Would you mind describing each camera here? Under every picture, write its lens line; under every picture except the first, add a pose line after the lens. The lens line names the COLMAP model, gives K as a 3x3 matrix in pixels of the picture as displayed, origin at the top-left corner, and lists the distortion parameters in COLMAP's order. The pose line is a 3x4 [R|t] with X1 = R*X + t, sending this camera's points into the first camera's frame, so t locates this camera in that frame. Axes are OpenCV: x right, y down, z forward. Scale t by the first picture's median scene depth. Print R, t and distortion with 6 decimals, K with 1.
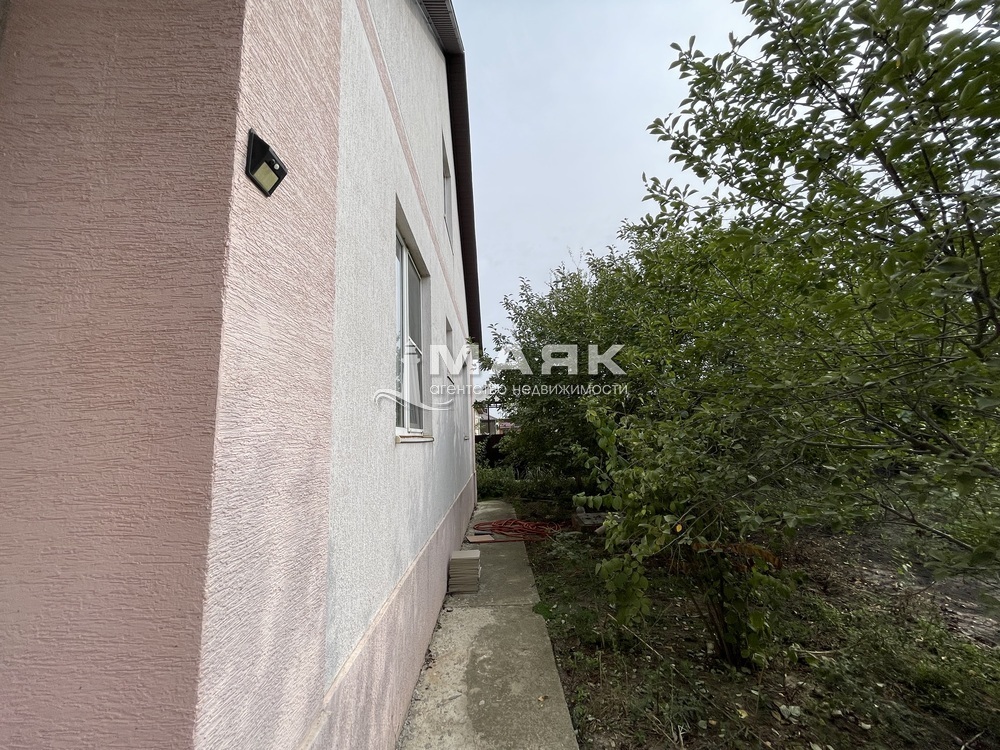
lens RADIAL K [[405.9, 0, 499.9], [0, 405.9, 371.5], [0, 0, 1]] dist [0.000521, -0.000145]
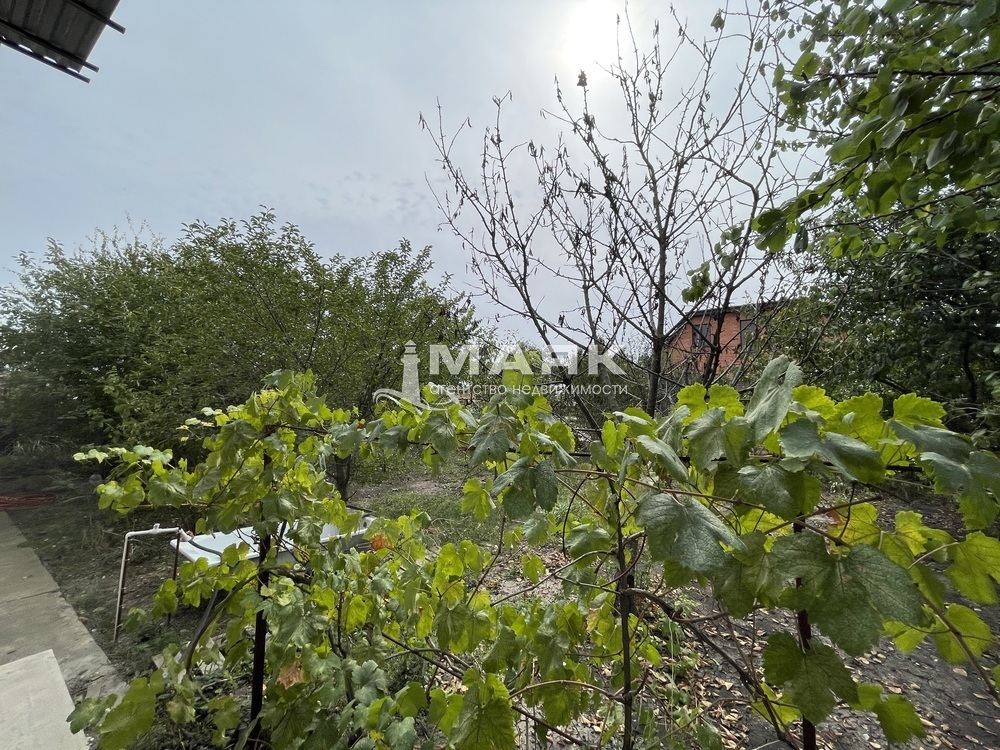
lens RADIAL K [[405.9, 0, 499.9], [0, 405.9, 371.5], [0, 0, 1]] dist [0.000521, -0.000145]
pose [[0.589319, 0.109893, 0.800392, -0.092866], [-0.156013, 0.987538, -0.020717, -0.112355], [-0.792693, -0.112663, 0.599119, -0.766326]]
